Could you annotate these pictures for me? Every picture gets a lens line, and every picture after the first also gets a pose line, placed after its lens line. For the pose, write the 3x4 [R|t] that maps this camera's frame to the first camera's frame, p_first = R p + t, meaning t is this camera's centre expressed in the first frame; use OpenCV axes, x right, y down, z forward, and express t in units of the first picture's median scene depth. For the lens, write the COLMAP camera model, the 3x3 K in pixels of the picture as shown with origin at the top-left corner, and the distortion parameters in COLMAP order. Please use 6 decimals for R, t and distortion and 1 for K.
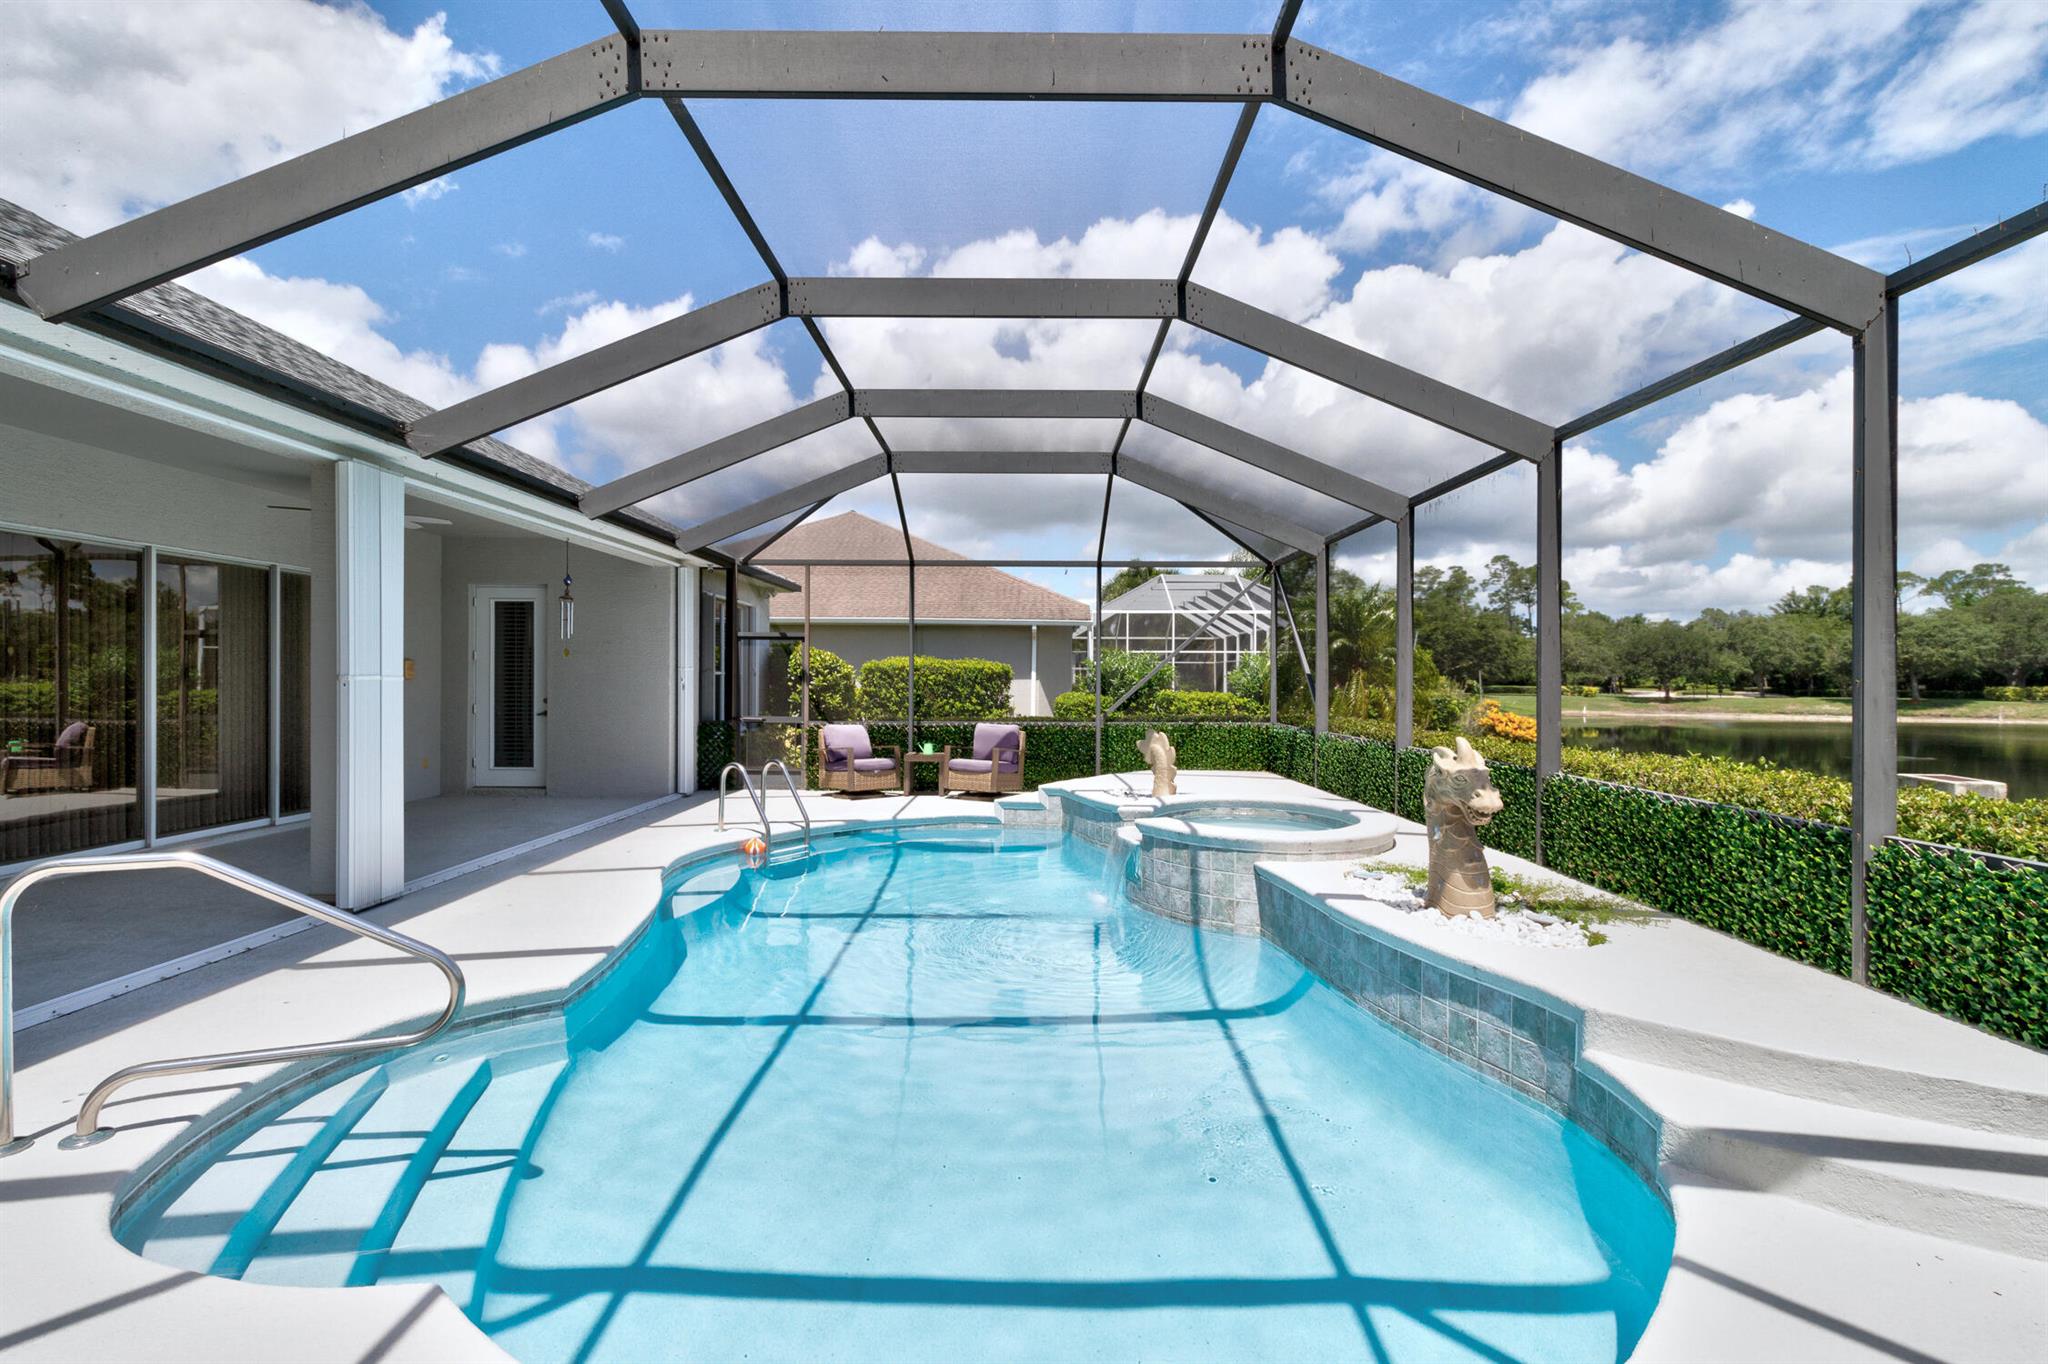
lens RADIAL K [[944.4, 0, 1047.8], [0, 944.4, 683.0], [0, 0, 1]] dist [0.002832, -0.000245]
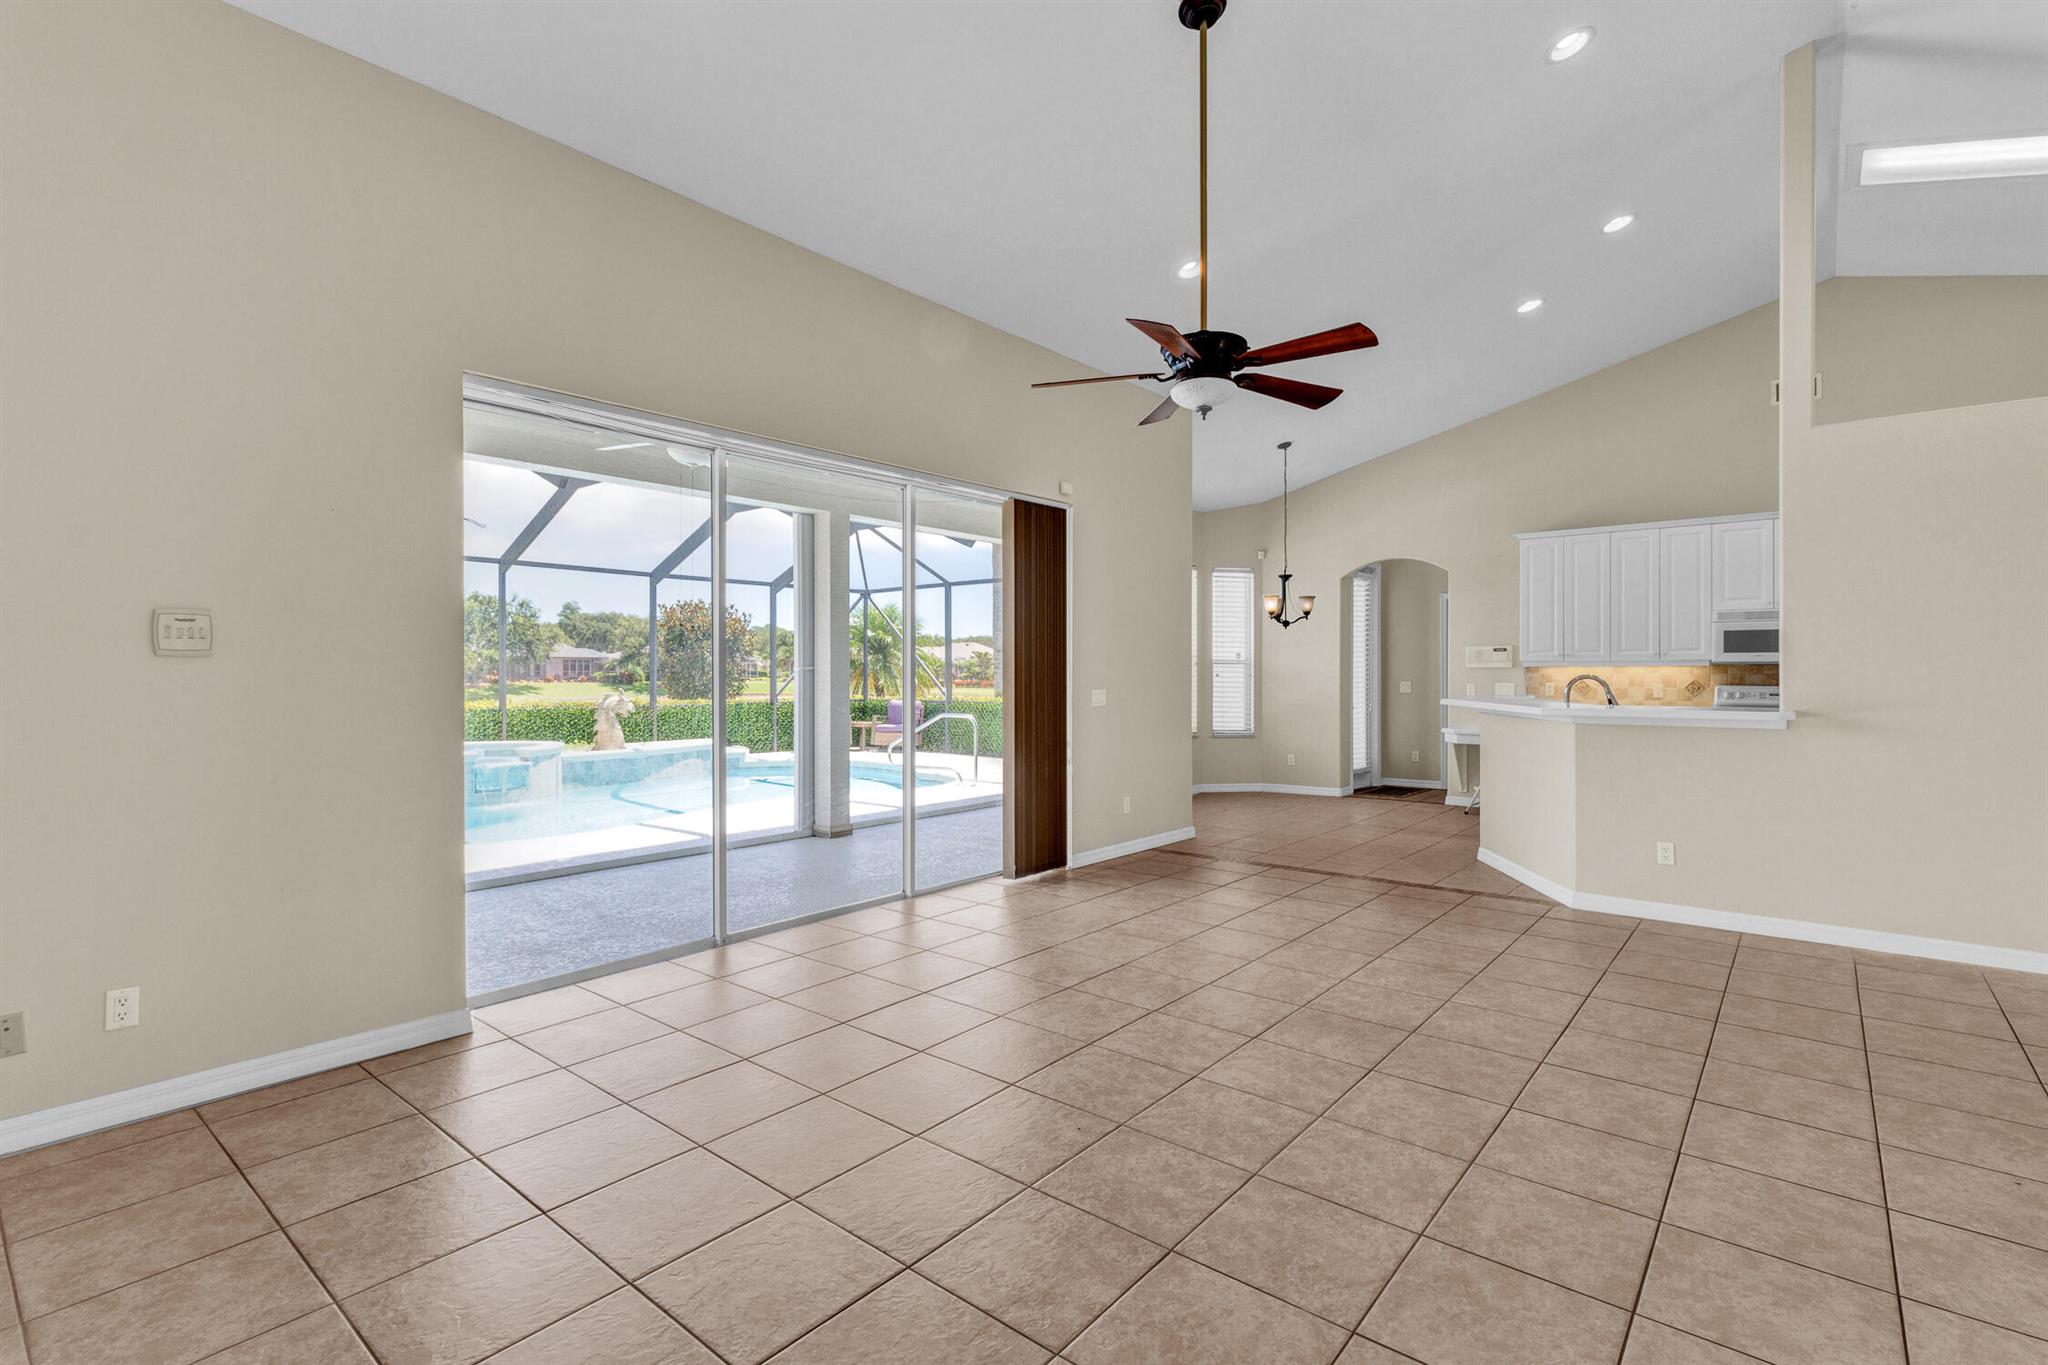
lens RADIAL K [[948.2, 0, 1035.7], [0, 948.2, 665.5], [0, 0, 1]] dist [0.000412, -0.000121]
pose [[-0.763013, 0.002201, 0.646379, -1.172168], [0.001519, 0.999998, -0.001612, -0.003841], [-0.646381, -0.000248, -0.763015, 1.161081]]
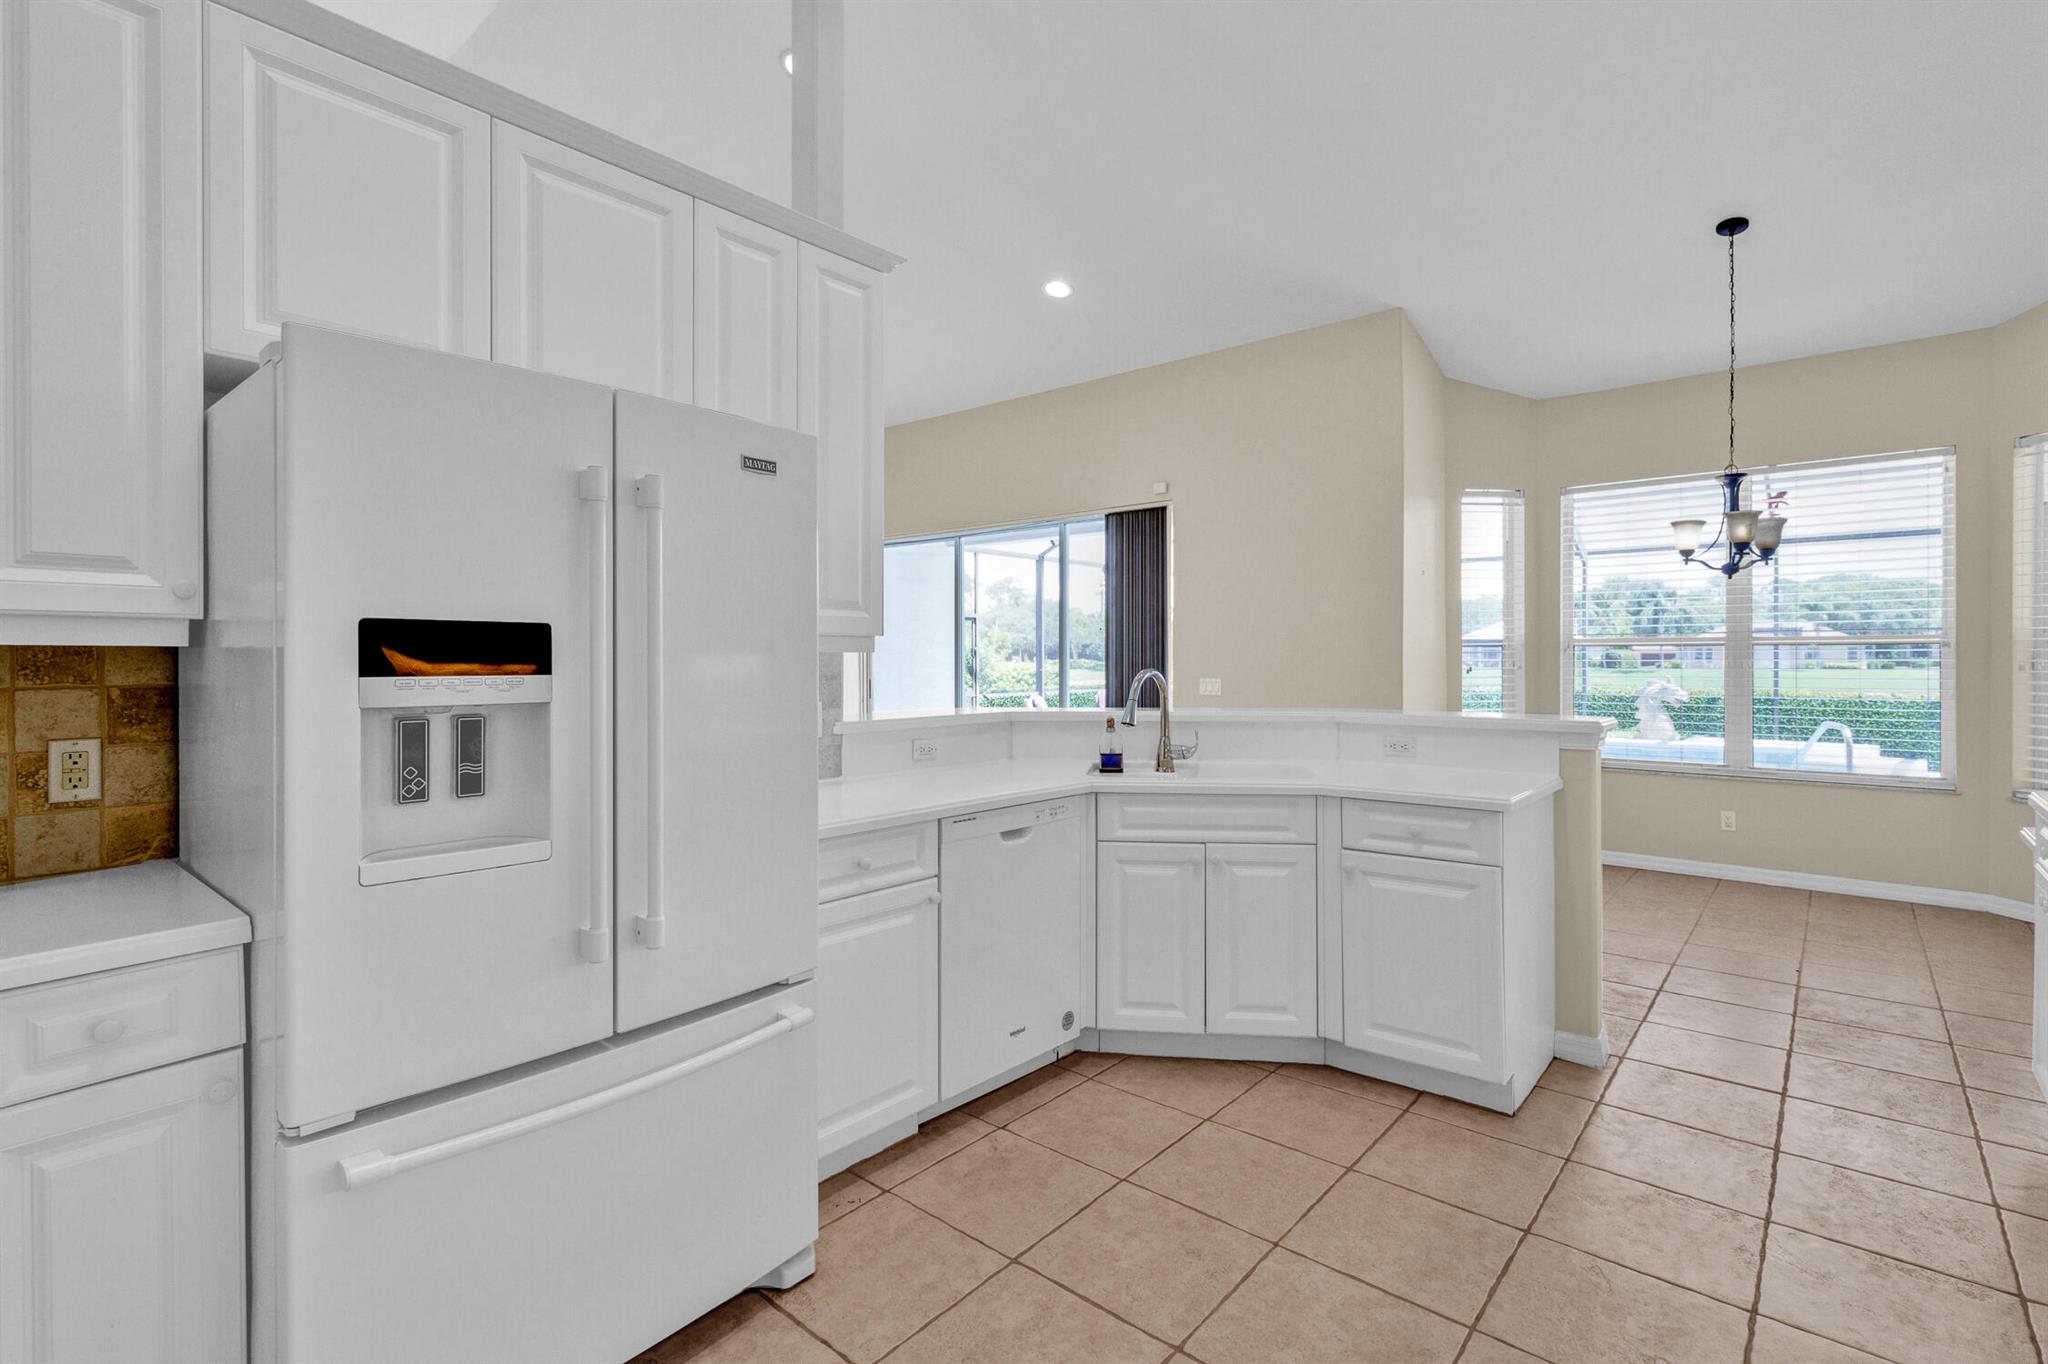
lens RADIAL K [[948.2, 0, 1035.7], [0, 948.2, 665.0], [0, 0, 1]] dist [0.000412, -0.000121]
pose [[0.653378, -0.010206, 0.756963, -1.345846], [0.005895, 0.999947, 0.008395, -0.003278], [-0.757009, -0.001023, 0.653404, 0.289512]]
